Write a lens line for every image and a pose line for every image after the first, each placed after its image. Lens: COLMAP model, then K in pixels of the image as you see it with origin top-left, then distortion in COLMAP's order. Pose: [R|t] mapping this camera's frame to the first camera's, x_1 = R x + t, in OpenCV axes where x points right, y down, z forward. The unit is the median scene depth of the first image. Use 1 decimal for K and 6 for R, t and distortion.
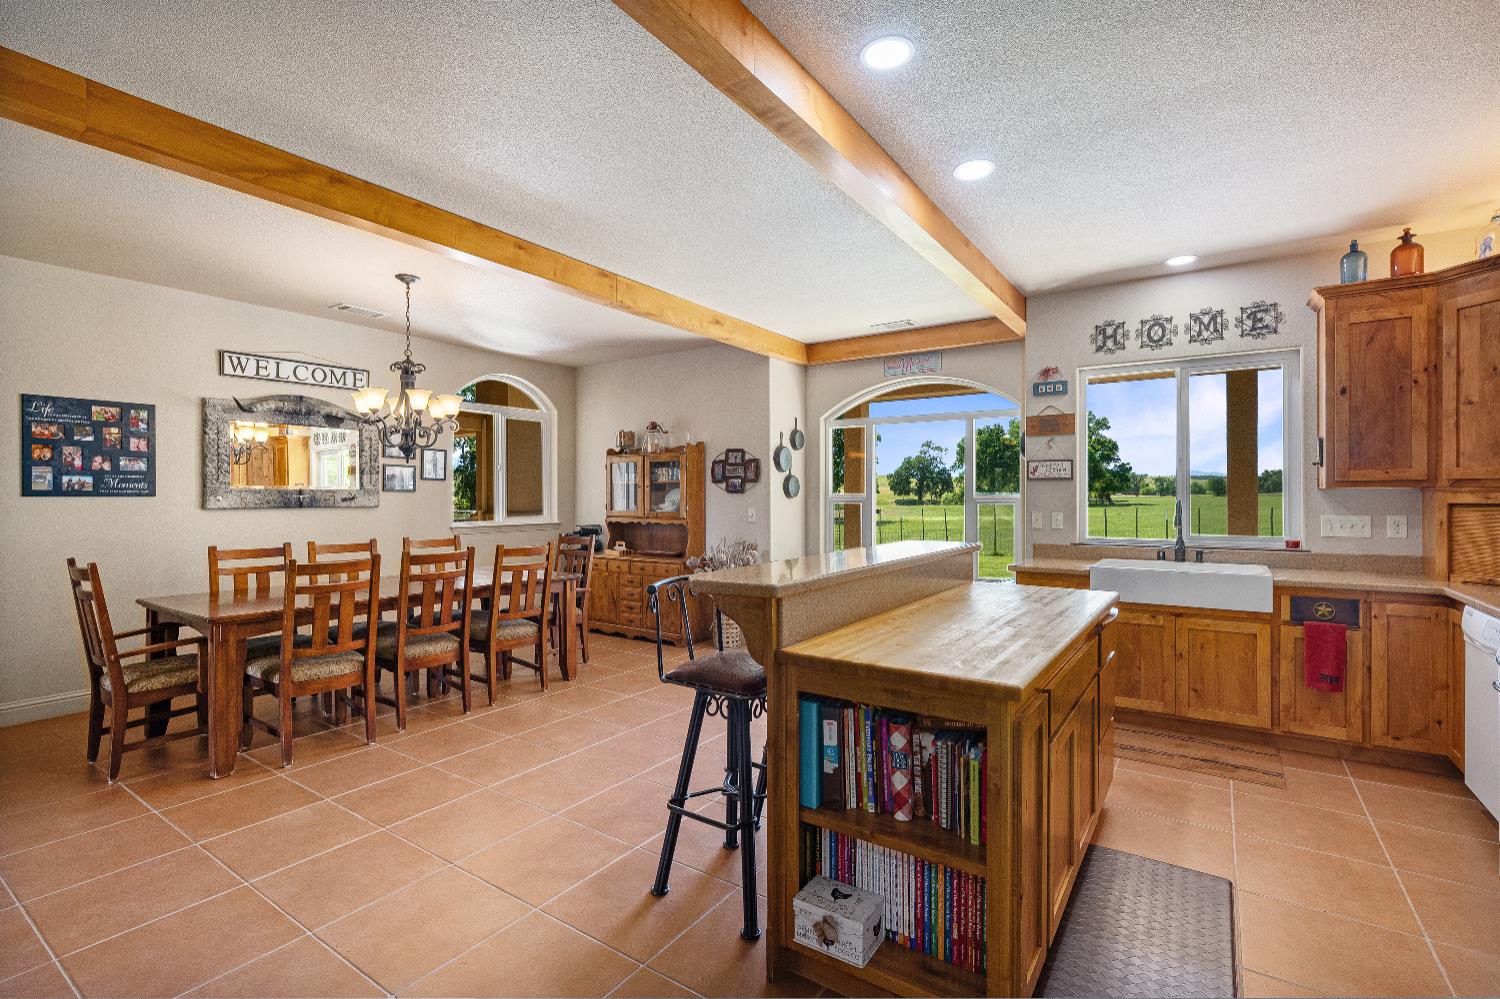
lens RADIAL K [[678.2, 0, 757.0], [0, 678.2, 497.5], [0, 0, 1]] dist [0.004178, -0.000070]
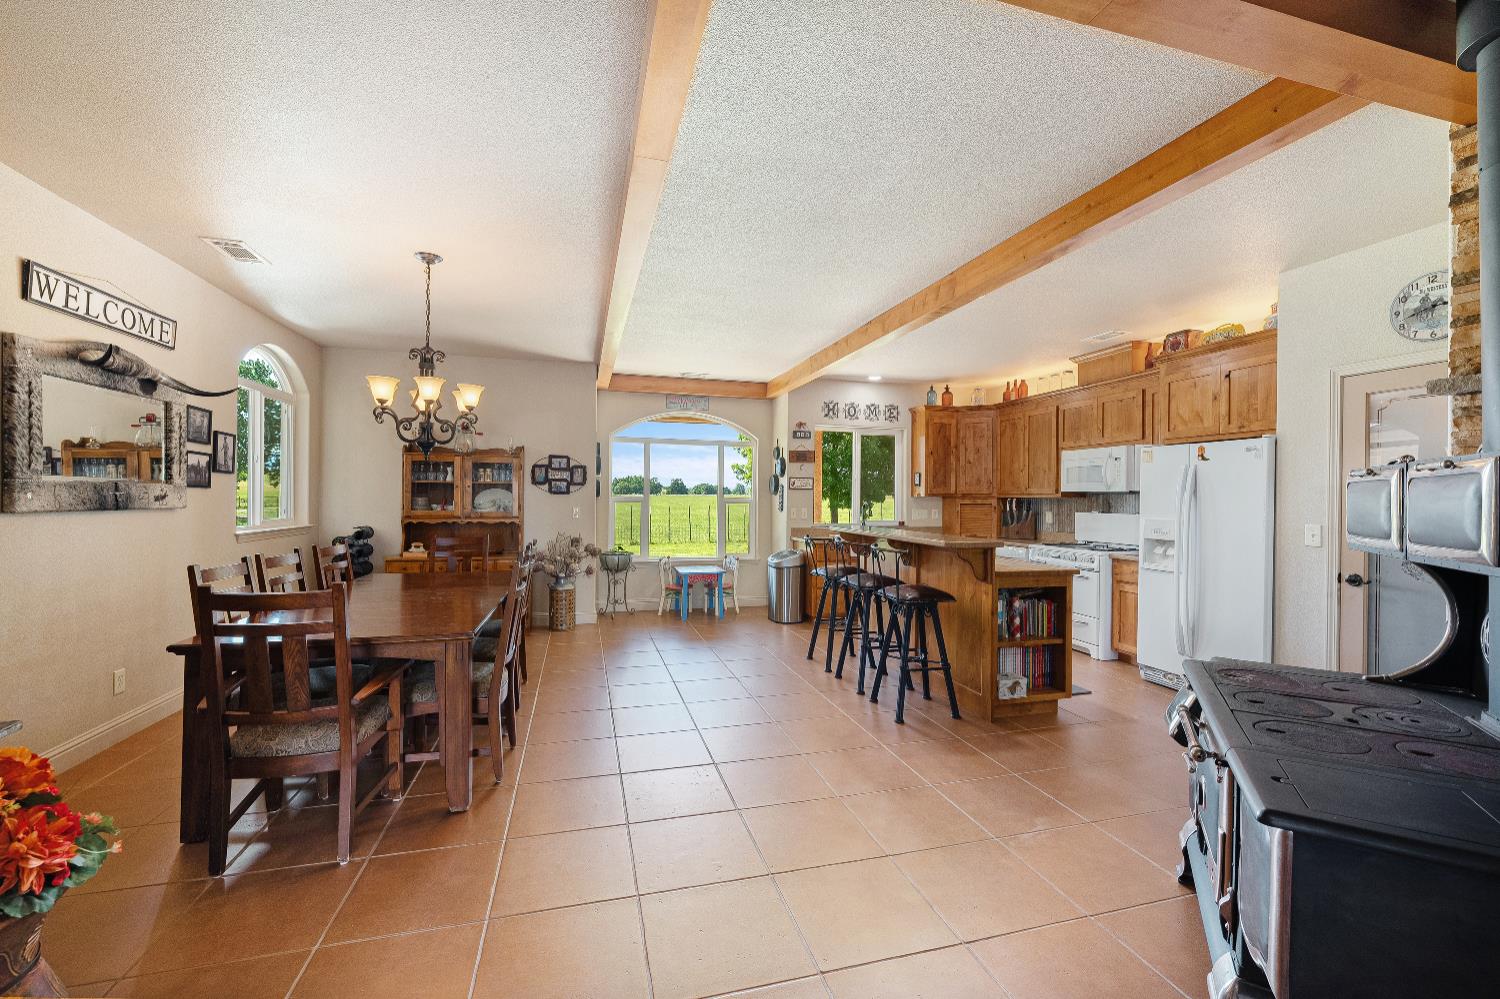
lens RADIAL K [[608.8, 0, 742.1], [0, 608.8, 500.6], [0, 0, 1]] dist [-0.002202, 0.000242]
pose [[0.650538, 0.003160, 0.759467, -0.796565], [-0.007934, 0.999965, 0.002636, -0.001258], [-0.759432, -0.007740, 0.650540, 0.135283]]
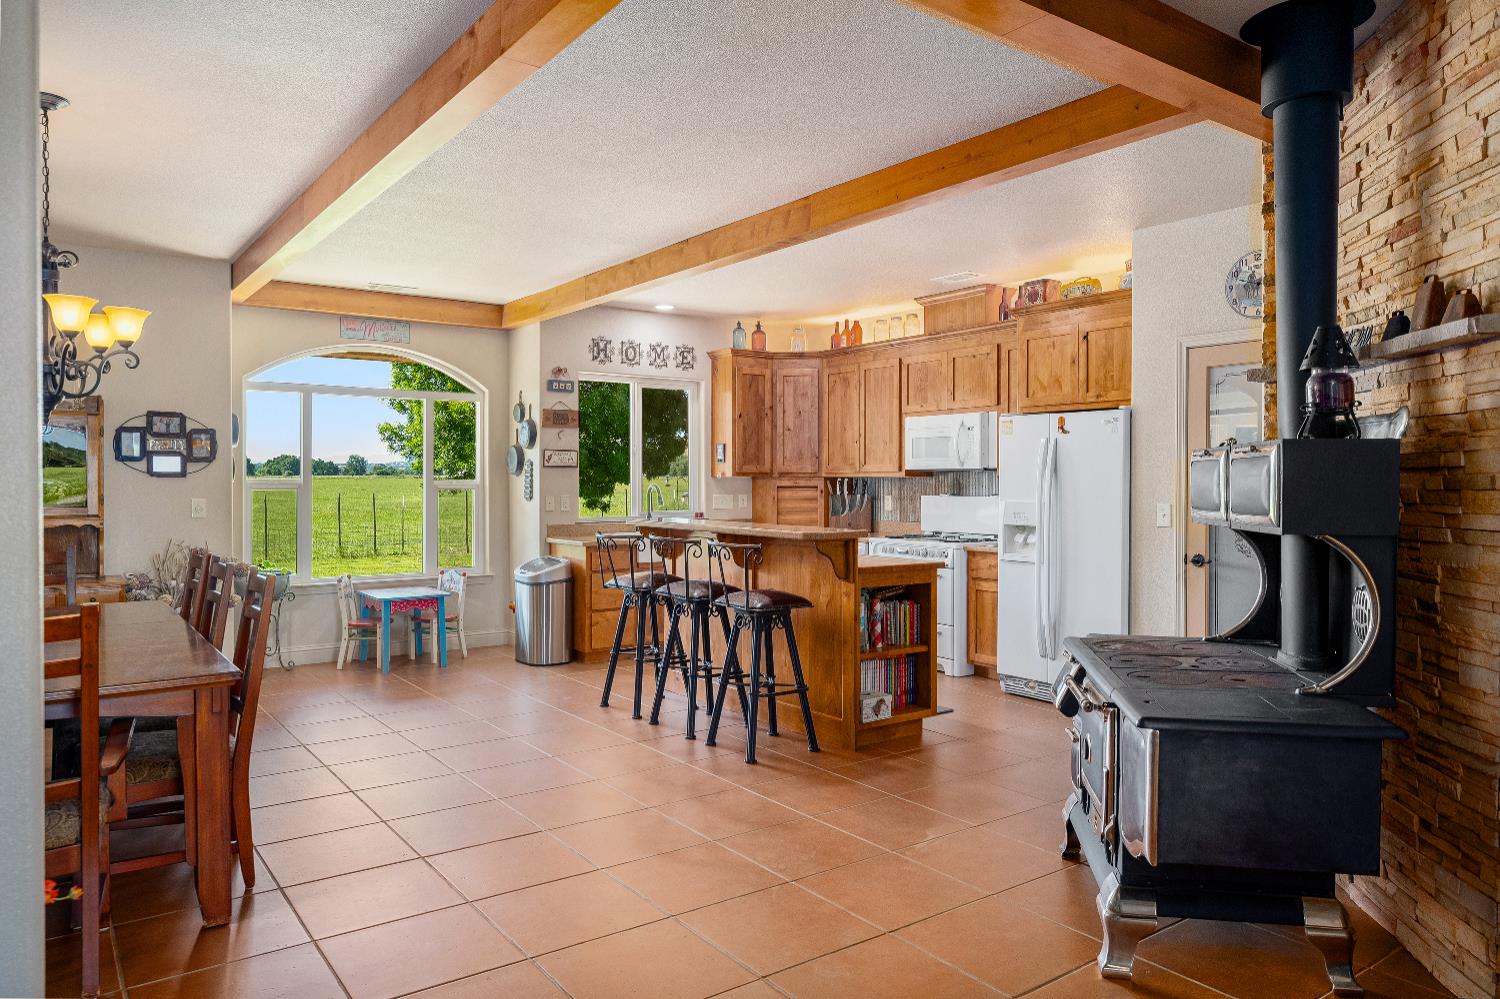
lens RADIAL K [[1008.7, 0, 738.8], [0, 1008.7, 496.4], [0, 0, 1]] dist [0.005159, -0.003479]
pose [[0.341042, -0.013174, 0.939956, -1.034261], [0.001096, 0.999907, 0.013616, -0.000290], [-0.940047, -0.003614, 0.341025, 0.151630]]
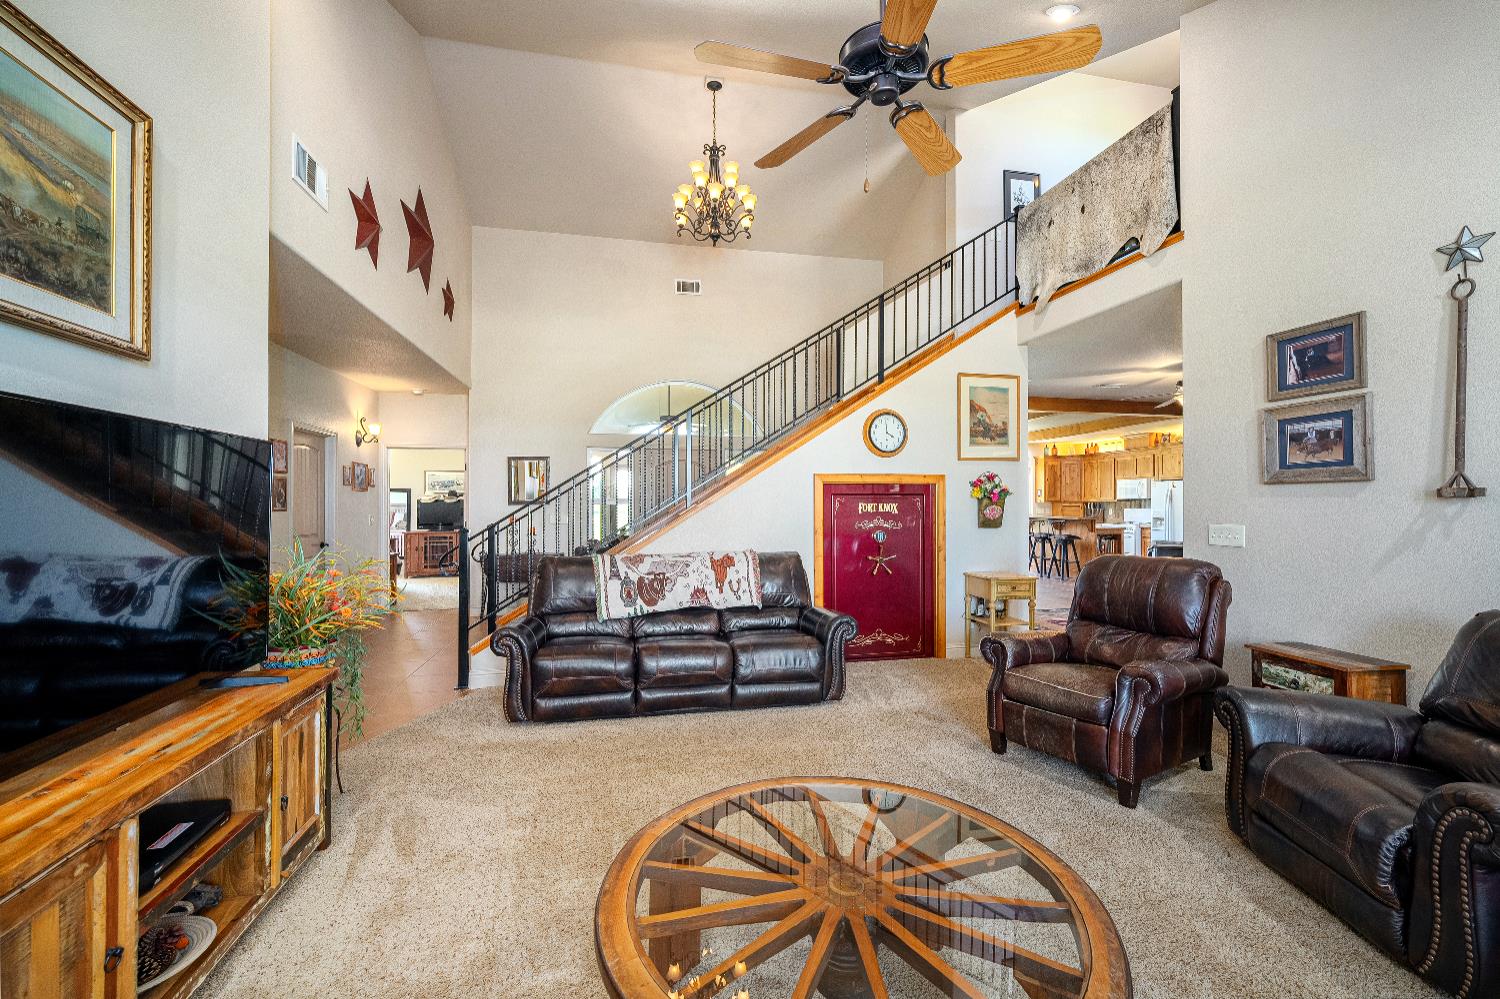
lens RADIAL K [[617.2, 0, 740.7], [0, 617.2, 499.9], [0, 0, 1]] dist [0.001460, -0.000023]
pose [[0.691239, 0.006767, 0.722595, -2.538645], [0.002600, 0.999926, -0.011852, 0.010178], [-0.722622, 0.010071, 0.691170, -0.231820]]
